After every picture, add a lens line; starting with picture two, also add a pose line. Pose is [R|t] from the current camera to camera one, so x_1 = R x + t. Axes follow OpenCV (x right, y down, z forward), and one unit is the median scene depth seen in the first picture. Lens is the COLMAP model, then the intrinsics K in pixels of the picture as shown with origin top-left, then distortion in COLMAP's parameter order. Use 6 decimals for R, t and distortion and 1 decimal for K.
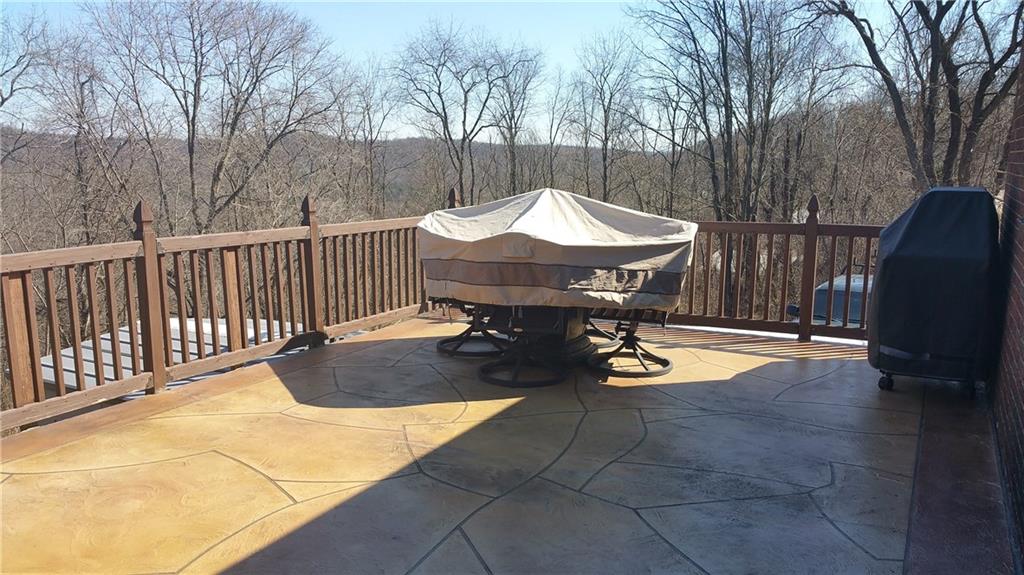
lens RADIAL K [[779.6, 0, 491.1], [0, 779.6, 292.6], [0, 0, 1]] dist [0.093733, -0.153264]
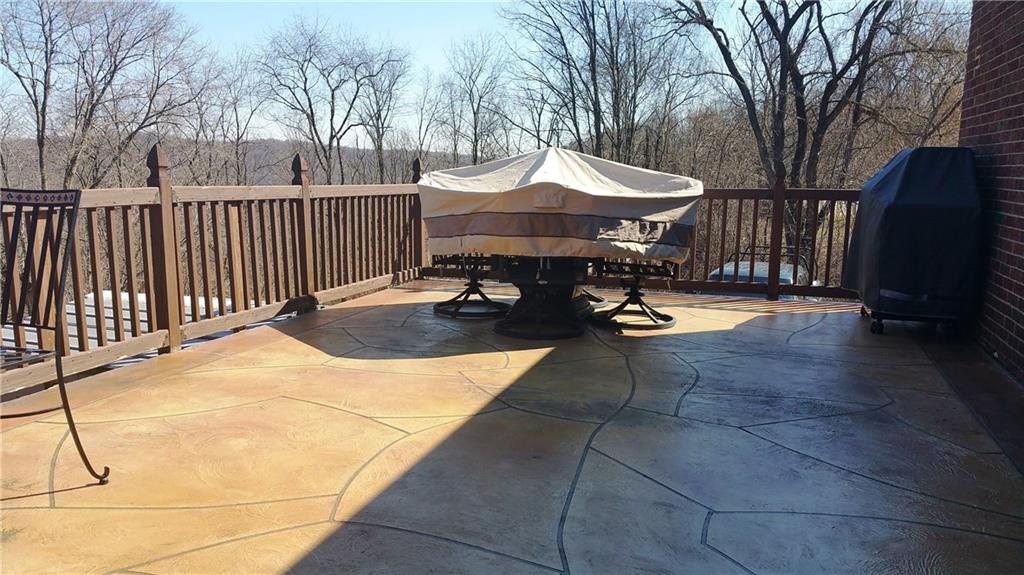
lens RADIAL K [[779.6, 0, 491.1], [0, 779.6, 292.6], [0, 0, 1]] dist [0.093733, -0.153264]
pose [[0.988051, -0.015007, 0.153395, -0.179564], [0.014749, 0.999887, 0.002821, 0.055608], [-0.153421, -0.000524, 0.988161, 0.018823]]
